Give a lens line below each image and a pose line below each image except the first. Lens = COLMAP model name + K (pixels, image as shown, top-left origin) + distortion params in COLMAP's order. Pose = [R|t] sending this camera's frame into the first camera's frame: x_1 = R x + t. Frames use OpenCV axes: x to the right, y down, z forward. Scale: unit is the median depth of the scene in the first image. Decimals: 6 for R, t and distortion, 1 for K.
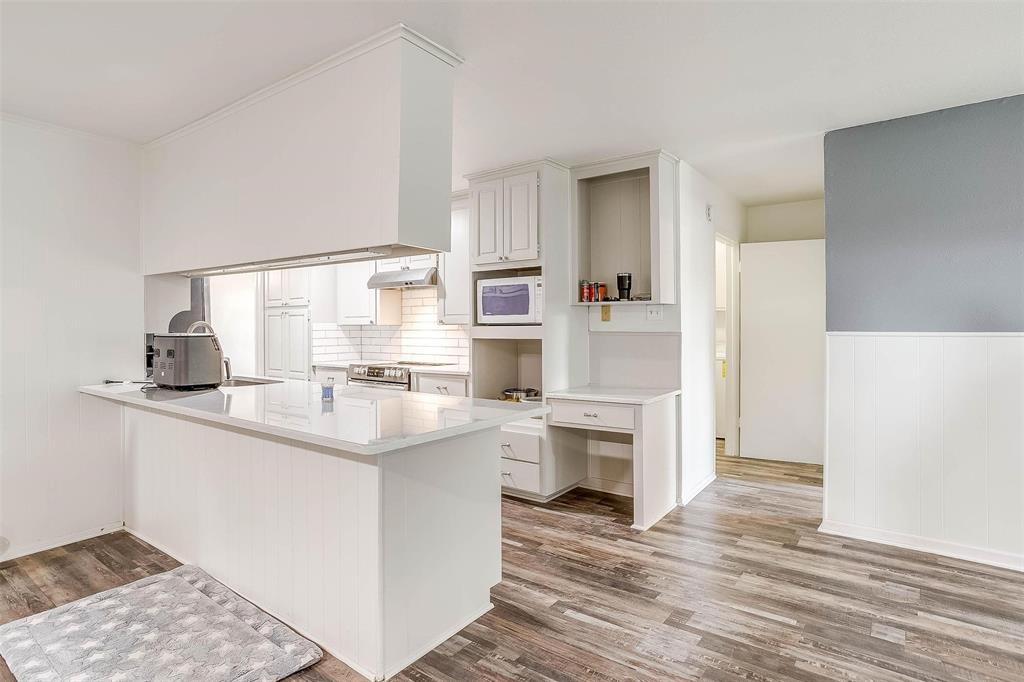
lens RADIAL K [[532.0, 0, 510.2], [0, 532.0, 321.1], [0, 0, 1]] dist [-0.046633, 0.032464]
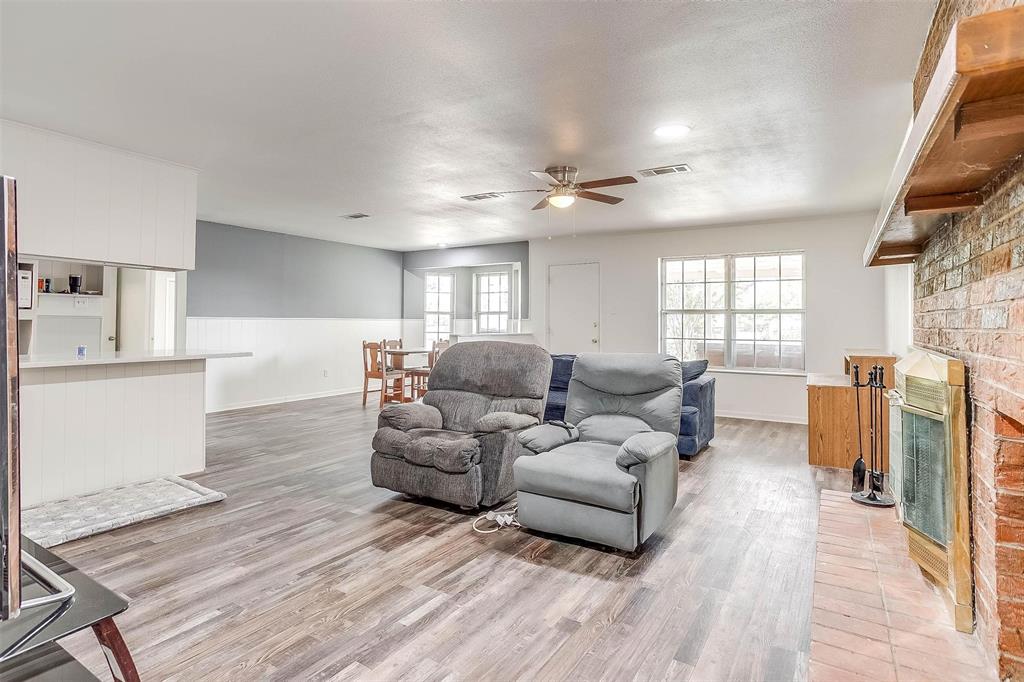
lens RADIAL K [[532.0, 0, 510.2], [0, 532.0, 321.1], [0, 0, 1]] dist [-0.046633, 0.032464]
pose [[-0.063273, 0.009583, 0.997950, -1.207287], [-0.012767, 0.999864, -0.010411, 0.033496], [-0.997915, -0.013399, -0.063142, -0.085850]]
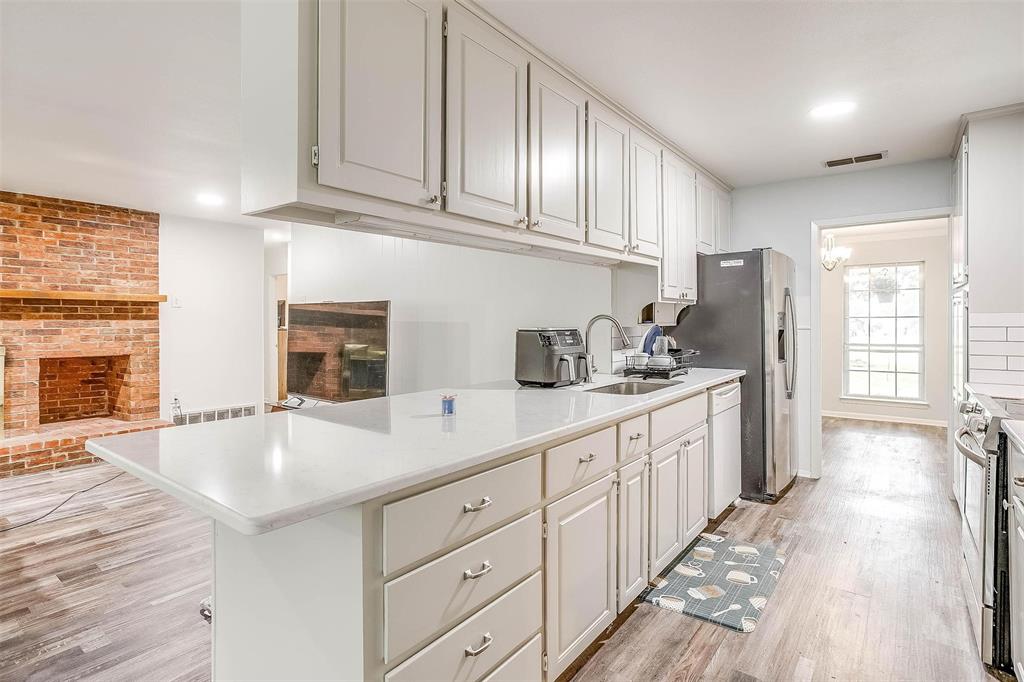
lens RADIAL K [[532.0, 0, 510.2], [0, 532.0, 321.1], [0, 0, 1]] dist [-0.046633, 0.032464]
pose [[-0.030281, 0.003278, -0.999536, 0.274640], [0.011350, 0.999931, 0.002936, 0.005713], [0.999477, -0.011256, -0.030316, 0.697170]]
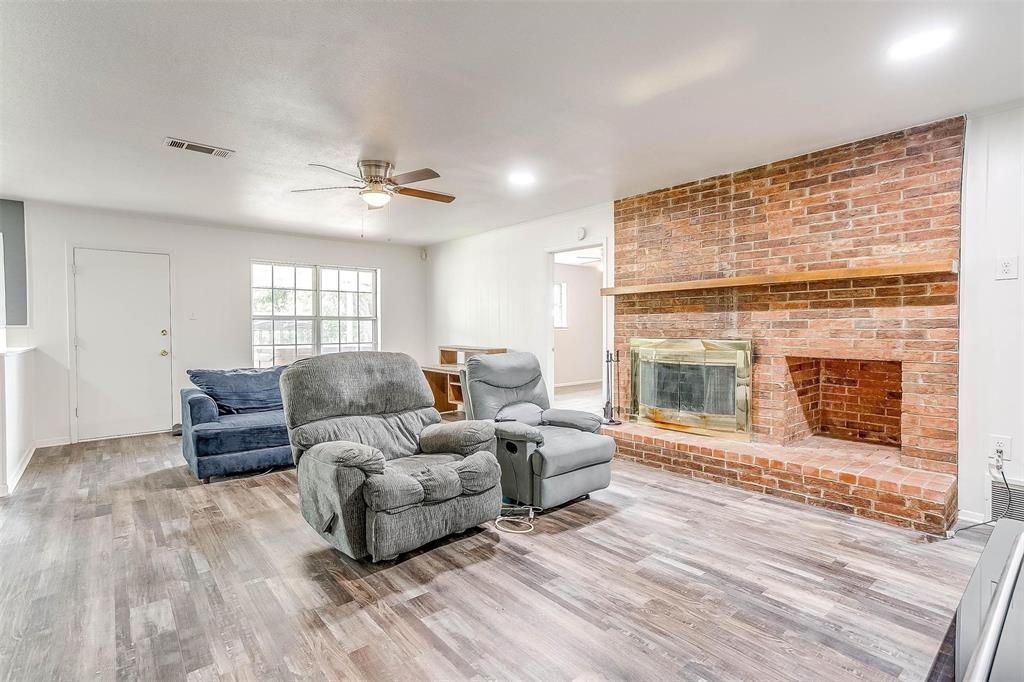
lens RADIAL K [[489.7, 0, 508.0], [0, 489.7, 334.7], [0, 0, 1]] dist [-0.023969, 0.019488]
pose [[-0.970671, 0.007683, 0.240288, -0.601675], [0.009108, 0.999947, 0.004819, 0.032295], [-0.240238, 0.006866, -0.970690, 0.604704]]
